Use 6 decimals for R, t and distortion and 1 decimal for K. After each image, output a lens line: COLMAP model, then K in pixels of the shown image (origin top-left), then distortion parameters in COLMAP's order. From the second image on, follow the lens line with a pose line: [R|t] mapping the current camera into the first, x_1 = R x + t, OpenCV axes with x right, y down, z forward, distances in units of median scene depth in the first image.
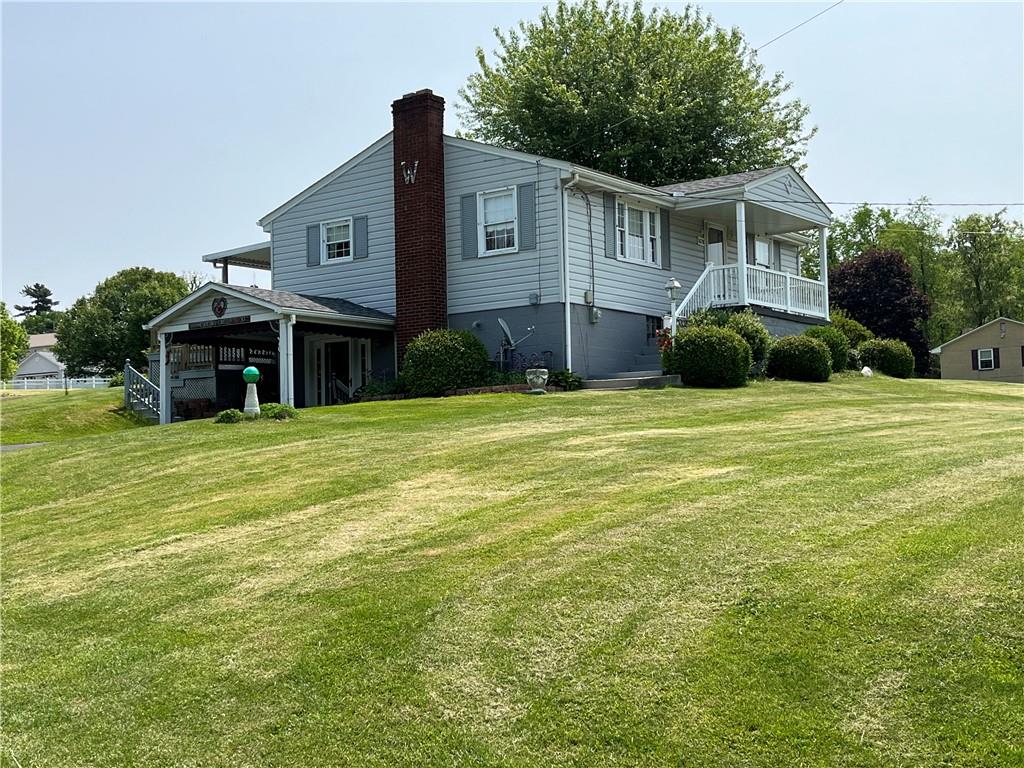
lens RADIAL K [[1359.6, 0, 511.3], [0, 1359.6, 389.6], [0, 0, 1]] dist [-0.011186, 0.000000]
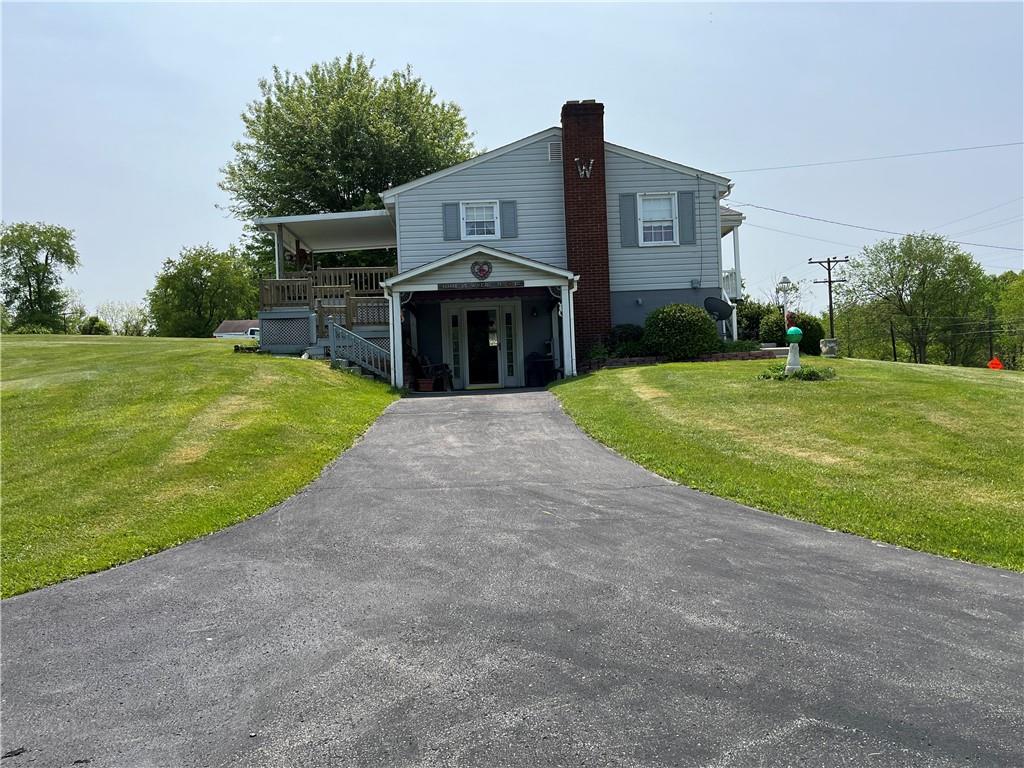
lens RADIAL K [[814.4, 0, 512.2], [0, 814.4, 379.8], [0, 0, 1]] dist [0.035685, 0.001102]
pose [[0.785510, -0.002081, 0.618845, -0.610596], [-0.013939, 0.999681, 0.021055, 0.009872], [-0.618692, -0.025165, 0.785231, 0.522306]]
